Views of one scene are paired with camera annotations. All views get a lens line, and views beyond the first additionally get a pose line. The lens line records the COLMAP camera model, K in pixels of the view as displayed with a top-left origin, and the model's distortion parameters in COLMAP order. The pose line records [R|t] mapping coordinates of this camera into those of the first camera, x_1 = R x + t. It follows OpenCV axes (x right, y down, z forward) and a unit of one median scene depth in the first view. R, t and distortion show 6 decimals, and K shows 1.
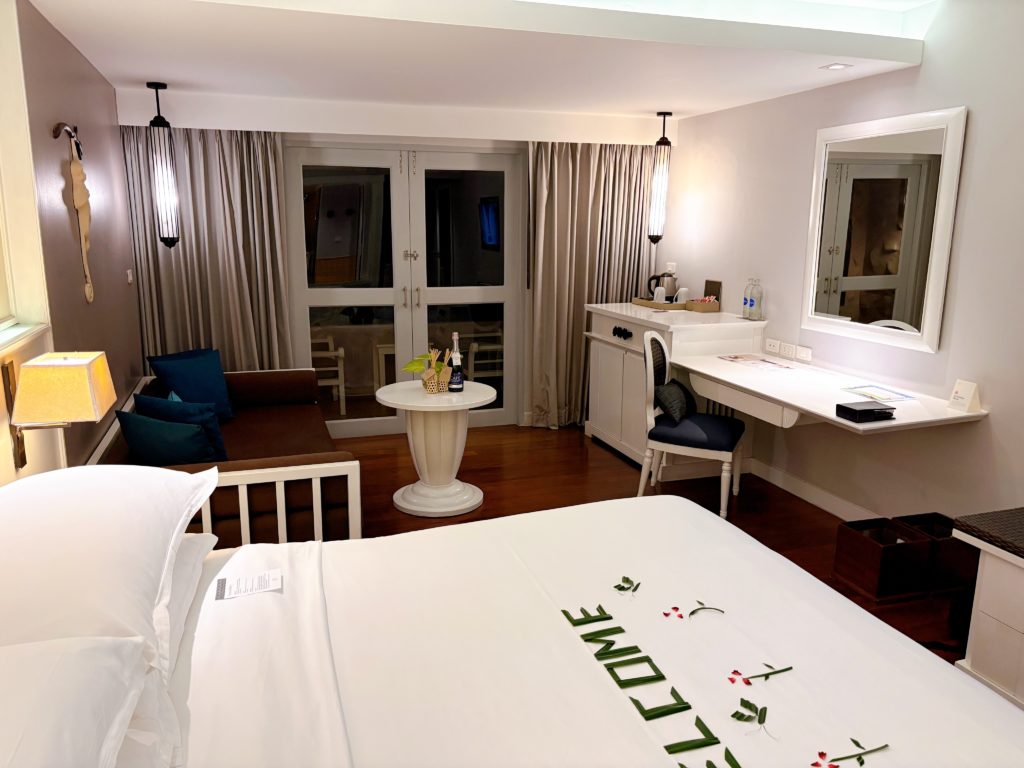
lens RADIAL K [[773.6, 0, 507.8], [0, 773.6, 388.3], [0, 0, 1]] dist [0.043741, -0.043849]
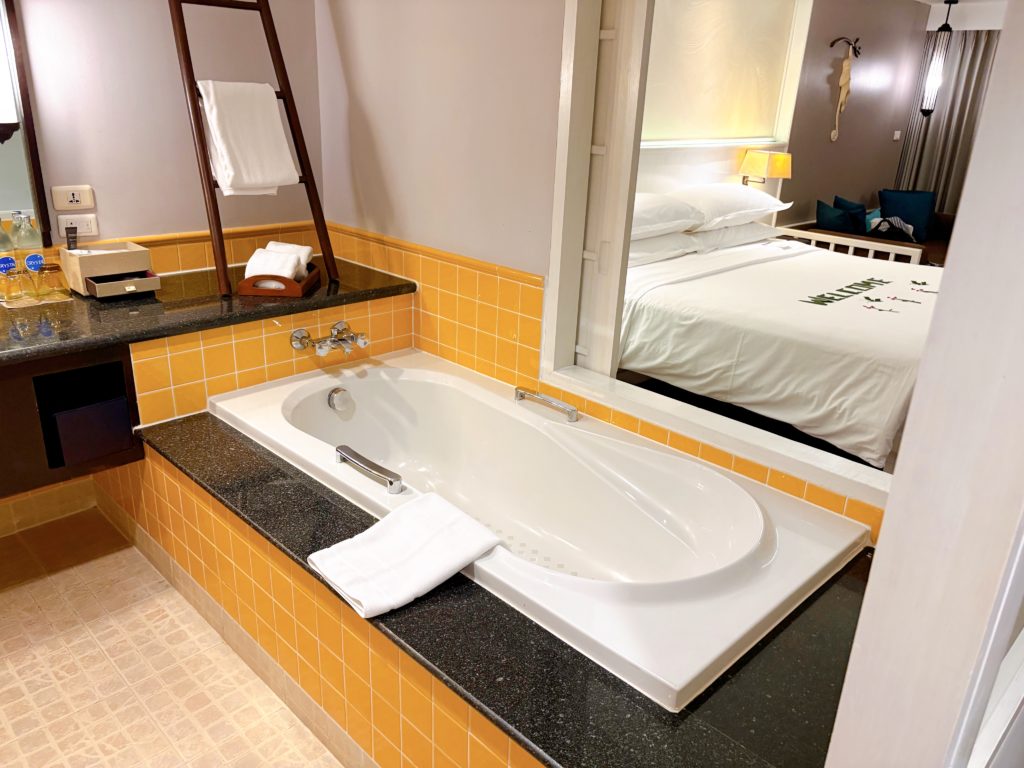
lens RADIAL K [[773.6, 0, 510.0], [0, 773.6, 387.4], [0, 0, 1]] dist [0.043741, -0.043849]
pose [[0.443328, 0.333702, -0.831927, 0.582747], [-0.226643, 0.939691, 0.256151, 0.094481], [0.867233, 0.074992, 0.492223, -0.349550]]
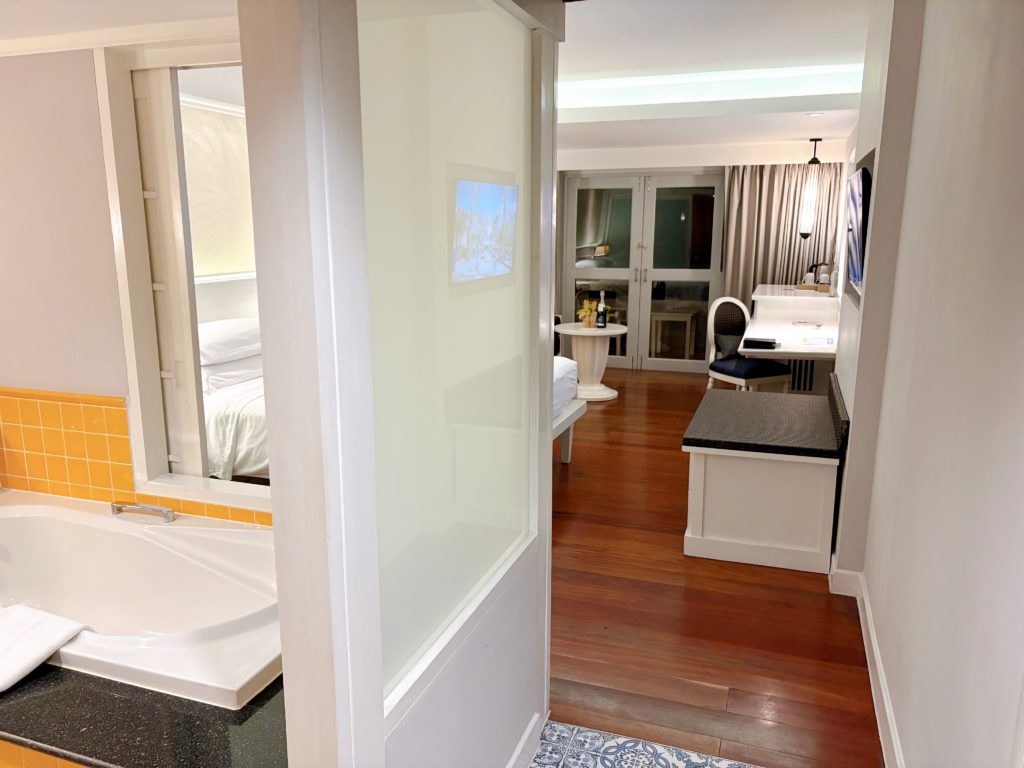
lens RADIAL K [[773.6, 0, 509.4], [0, 773.6, 386.3], [0, 0, 1]] dist [0.043741, -0.043849]
pose [[0.784176, 0.121364, -0.608555, 0.714521], [-0.126990, 0.991319, 0.034060, 0.087219], [0.607406, 0.050571, 0.792781, -0.367775]]
